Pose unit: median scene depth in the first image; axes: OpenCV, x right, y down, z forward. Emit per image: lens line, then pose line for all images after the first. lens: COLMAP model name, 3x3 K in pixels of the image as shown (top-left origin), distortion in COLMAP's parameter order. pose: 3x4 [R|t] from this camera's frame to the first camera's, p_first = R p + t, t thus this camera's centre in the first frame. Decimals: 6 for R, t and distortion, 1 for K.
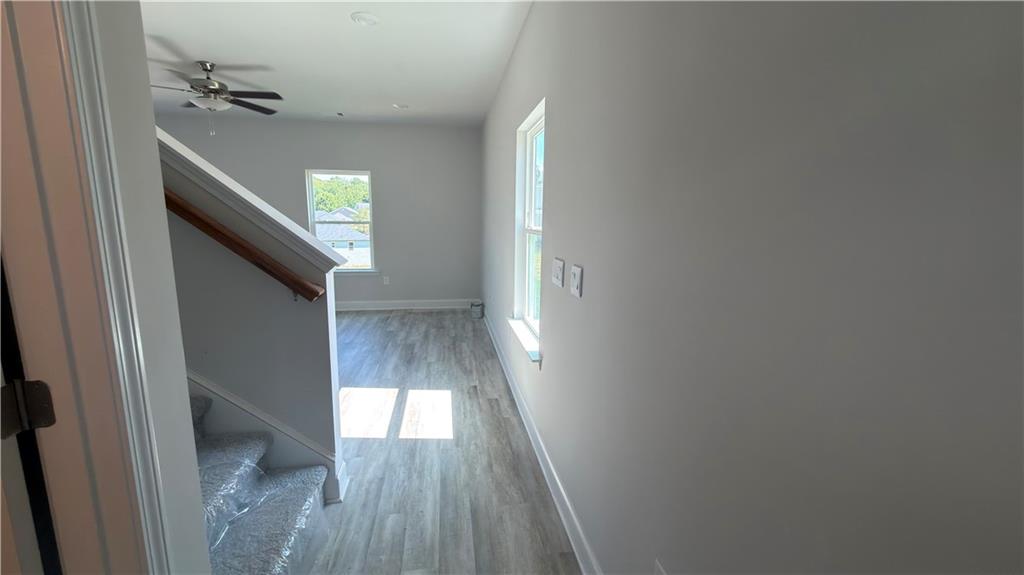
lens RADIAL K [[408.9, 0, 511.7], [0, 408.9, 284.4], [0, 0, 1]] dist [0.000652, -0.000471]
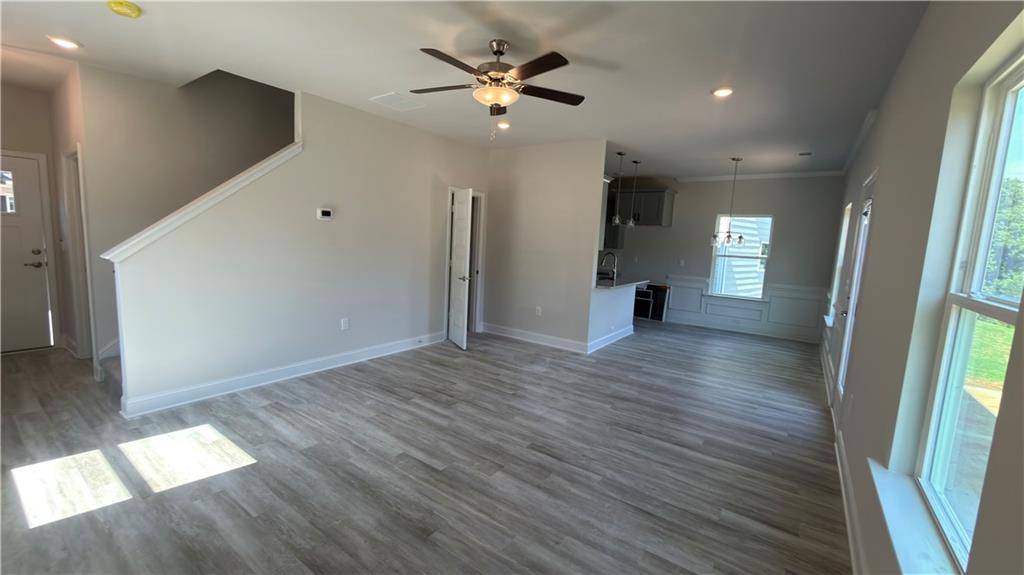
lens RADIAL K [[408.9, 0, 511.8], [0, 408.9, 286.2], [0, 0, 1]] dist [0.000652, -0.000471]
pose [[-0.701742, 0.041958, -0.711195, -0.231805], [-0.170107, 0.959523, 0.224454, -0.307679], [0.691825, 0.278488, -0.666200, 1.771336]]
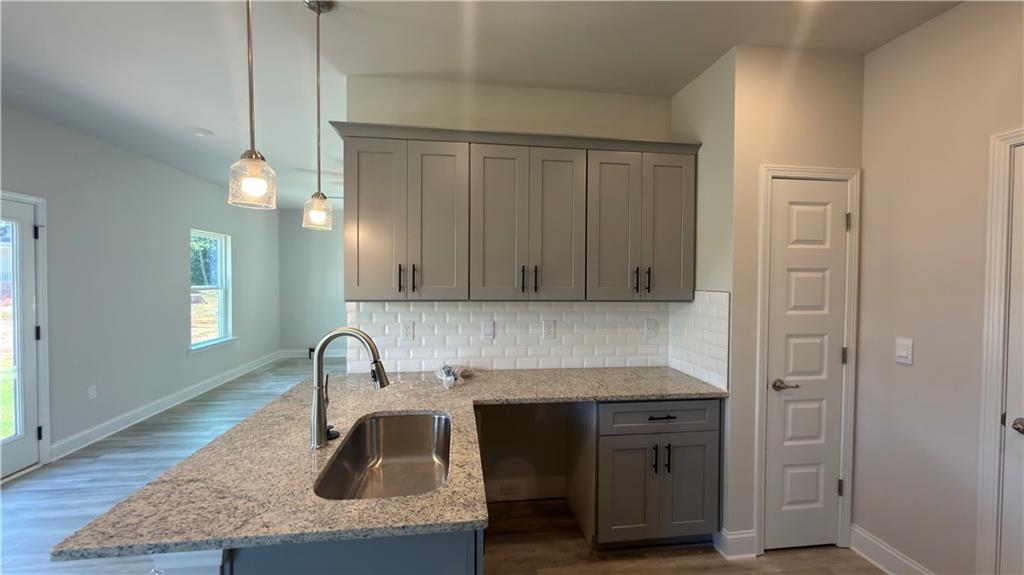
lens RADIAL K [[408.9, 0, 508.7], [0, 408.9, 289.8], [0, 0, 1]] dist [0.000652, -0.000471]
pose [[0.026470, -0.029247, 0.999222, -2.301638], [0.155092, 0.987589, 0.024798, -0.135464], [-0.987545, 0.154315, 0.030677, 0.616023]]
